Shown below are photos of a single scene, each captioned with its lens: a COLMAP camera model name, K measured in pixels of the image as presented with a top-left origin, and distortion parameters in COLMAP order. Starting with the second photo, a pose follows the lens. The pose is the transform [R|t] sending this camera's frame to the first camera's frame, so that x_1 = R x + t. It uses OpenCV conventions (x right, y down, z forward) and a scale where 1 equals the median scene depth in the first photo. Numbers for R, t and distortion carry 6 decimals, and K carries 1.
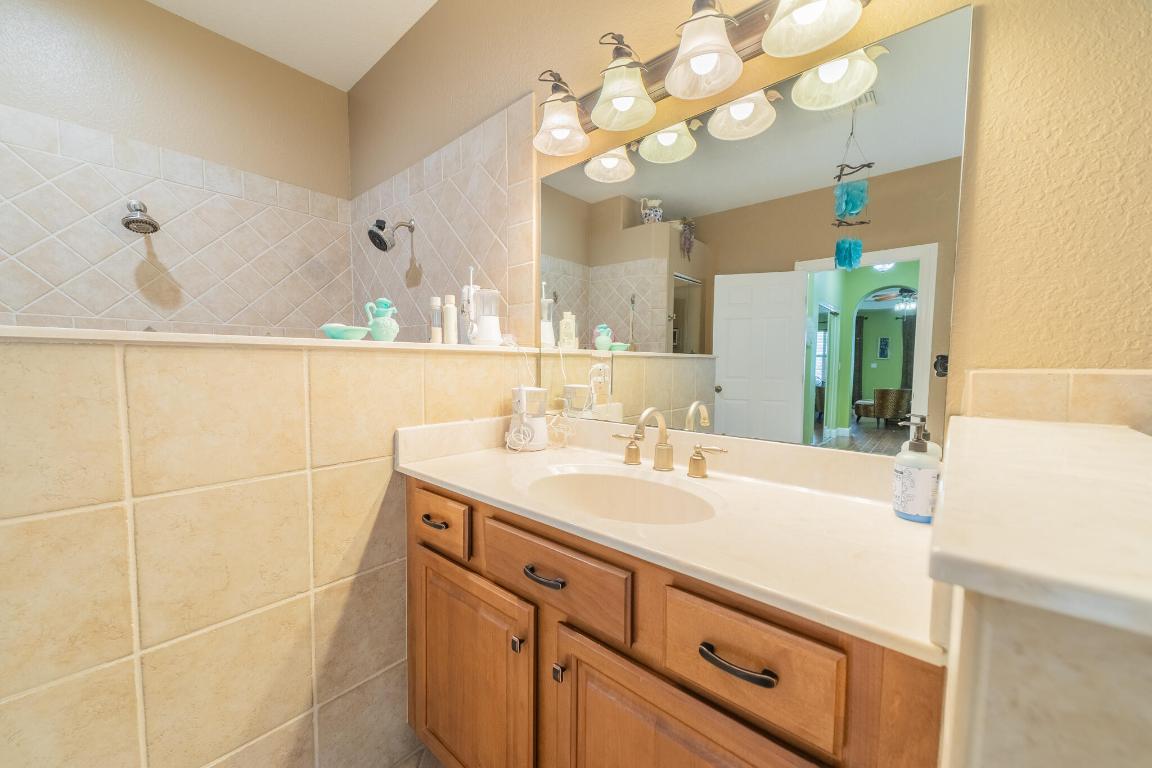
lens RADIAL K [[436.6, 0, 576.0], [0, 436.6, 384.0], [0, 0, 1]] dist [0.010017, 0.000036]
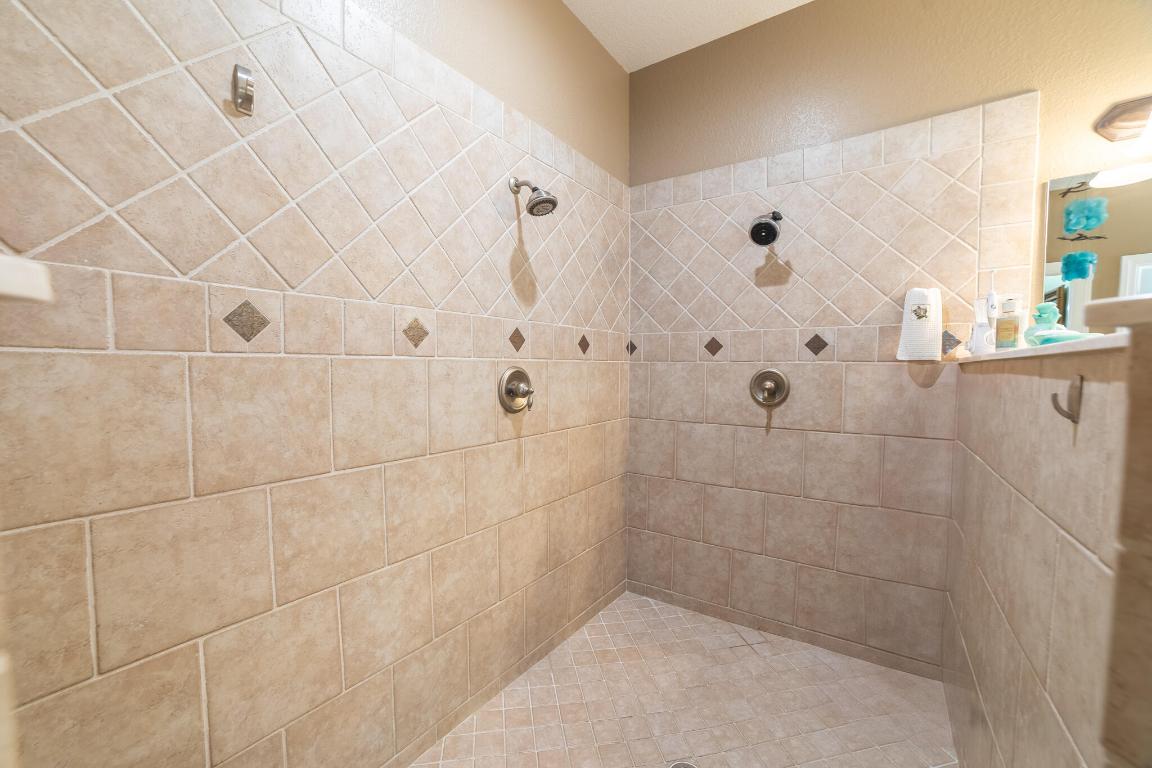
lens RADIAL K [[456.2, 0, 569.4], [0, 456.2, 392.0], [0, 0, 1]] dist [-0.088732, 0.028270]
pose [[0.994990, -0.006993, 0.099725, -0.869262], [0.006197, 0.999946, 0.008293, -0.012724], [-0.099778, -0.007633, 0.994980, 0.123755]]
